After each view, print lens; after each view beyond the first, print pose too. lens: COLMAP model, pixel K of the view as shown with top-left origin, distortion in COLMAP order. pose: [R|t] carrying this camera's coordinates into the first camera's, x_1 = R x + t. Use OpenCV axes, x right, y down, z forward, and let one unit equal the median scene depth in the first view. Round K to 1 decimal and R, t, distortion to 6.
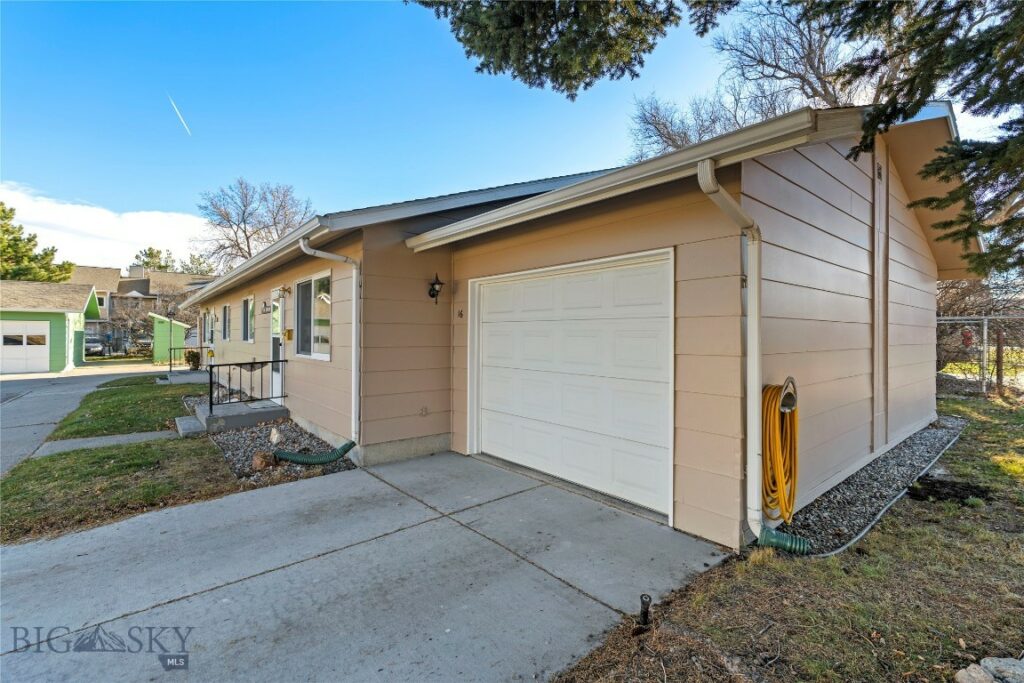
lens RADIAL K [[464.5, 0, 510.7], [0, 464.5, 336.5], [0, 0, 1]] dist [-0.003524, -0.001282]
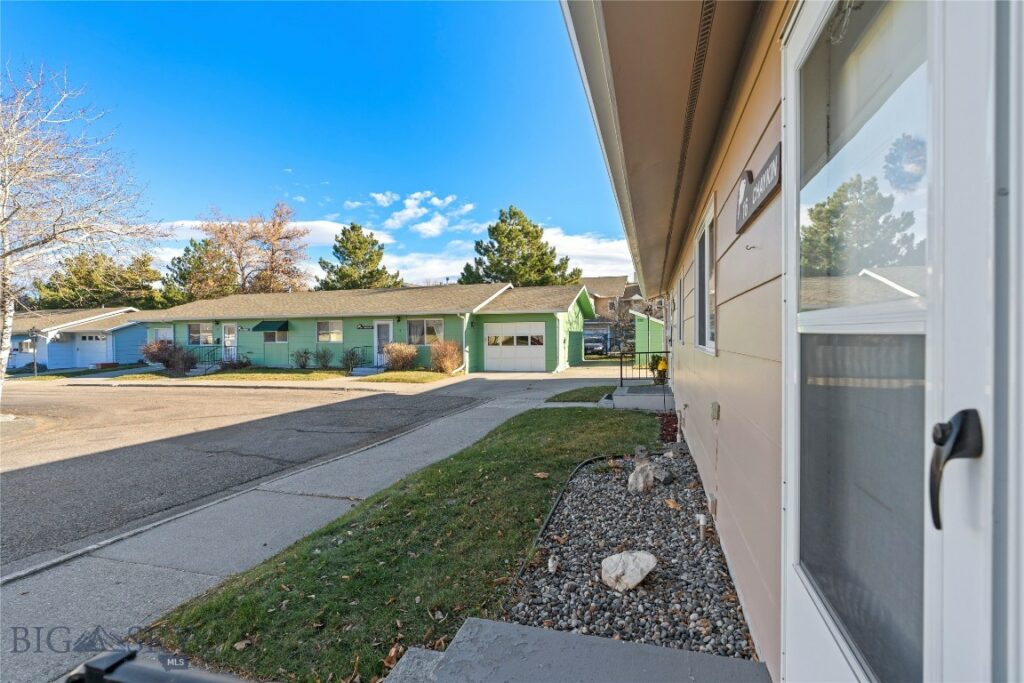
lens RADIAL K [[464.5, 0, 510.3], [0, 464.5, 339.8], [0, 0, 1]] dist [-0.003524, -0.001282]
pose [[0.558989, -0.000330, -0.829175, -0.159255], [0.007856, 0.999957, 0.004898, 0.000825], [0.829138, -0.009252, 0.558968, 0.301303]]
